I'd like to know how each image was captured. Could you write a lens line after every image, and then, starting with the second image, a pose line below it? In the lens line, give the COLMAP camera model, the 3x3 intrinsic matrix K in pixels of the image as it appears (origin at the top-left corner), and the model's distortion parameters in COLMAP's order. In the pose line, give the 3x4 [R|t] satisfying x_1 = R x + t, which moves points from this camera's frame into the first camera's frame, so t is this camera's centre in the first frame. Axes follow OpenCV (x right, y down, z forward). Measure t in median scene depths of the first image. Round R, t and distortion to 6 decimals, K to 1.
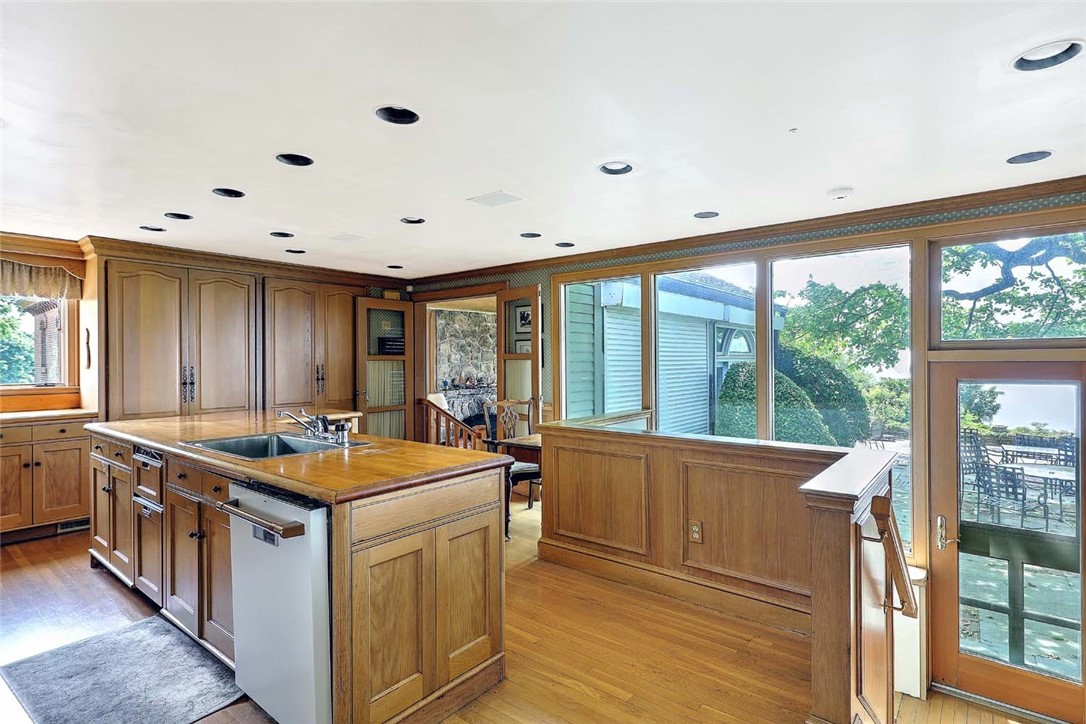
lens RADIAL K [[543.6, 0, 541.2], [0, 543.6, 361.0], [0, 0, 1]] dist [0.003449, 0.000416]
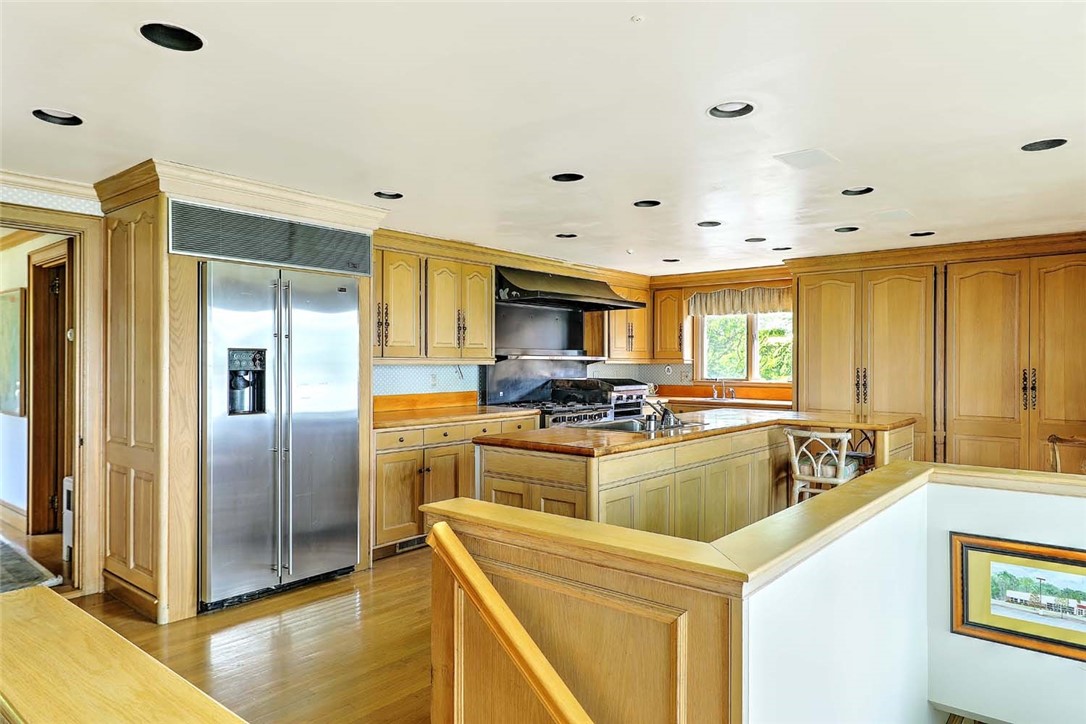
lens RADIAL K [[681.2, 0, 541.7], [0, 681.2, 363.2], [0, 0, 1]] dist [0.006630, 0.000875]
pose [[-0.029496, 0.010847, -0.999506, 0.494362], [-0.000547, 0.999941, 0.010868, -0.009341], [0.999565, 0.000868, -0.029488, 0.335159]]
